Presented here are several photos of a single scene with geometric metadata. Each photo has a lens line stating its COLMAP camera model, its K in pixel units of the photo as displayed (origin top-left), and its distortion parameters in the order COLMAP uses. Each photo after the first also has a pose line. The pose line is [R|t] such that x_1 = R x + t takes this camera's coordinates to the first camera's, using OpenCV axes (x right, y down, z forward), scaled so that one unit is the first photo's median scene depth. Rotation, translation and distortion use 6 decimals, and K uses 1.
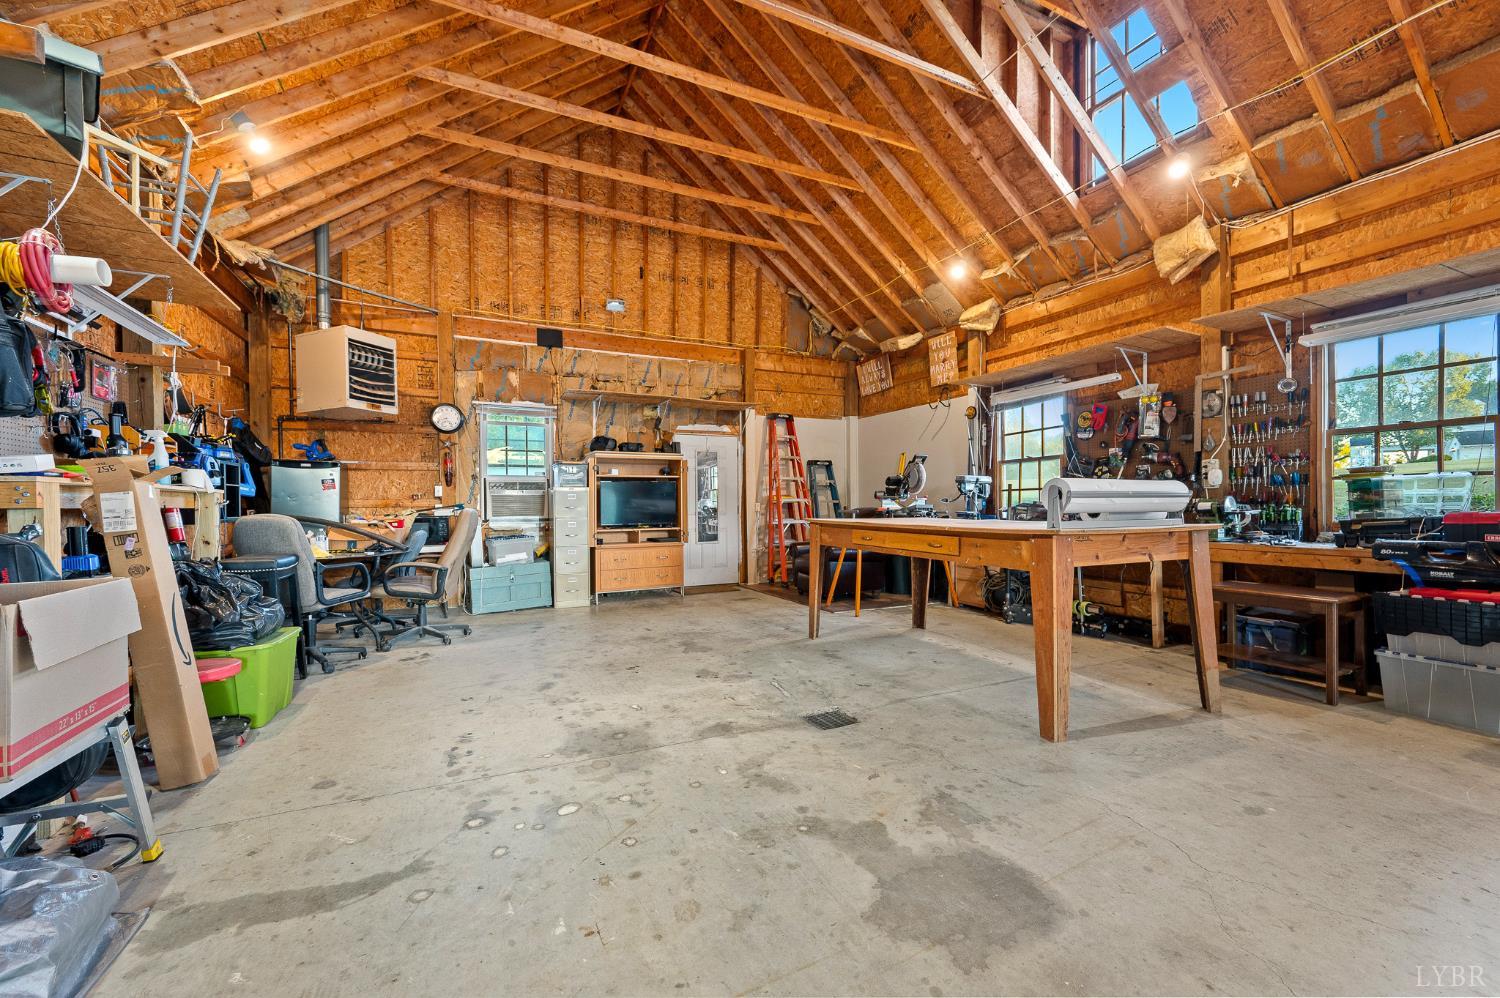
lens RADIAL K [[590.5, 0, 752.6], [0, 590.5, 509.5], [0, 0, 1]] dist [0.000737, -0.000111]
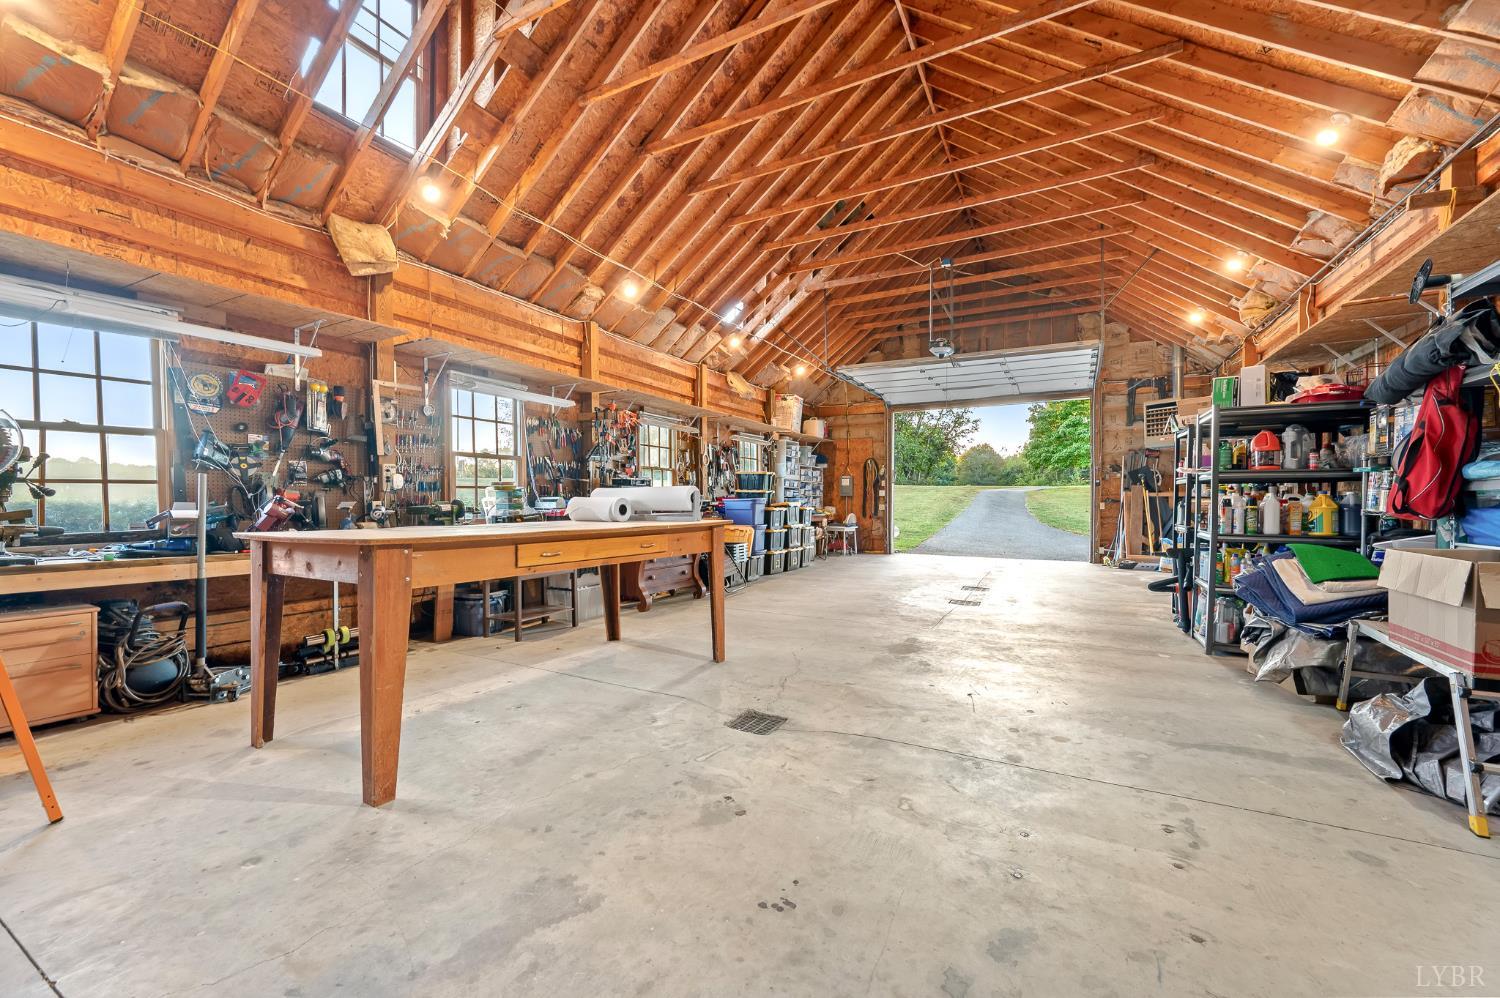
lens RADIAL K [[590.5, 0, 753.7], [0, 590.5, 509.4], [0, 0, 1]] dist [0.000737, -0.000111]
pose [[-0.588917, -0.001697, 0.808192, -0.502306], [0.015631, 0.999787, 0.013490, -0.008925], [-0.808043, 0.020577, -0.588764, 1.203945]]
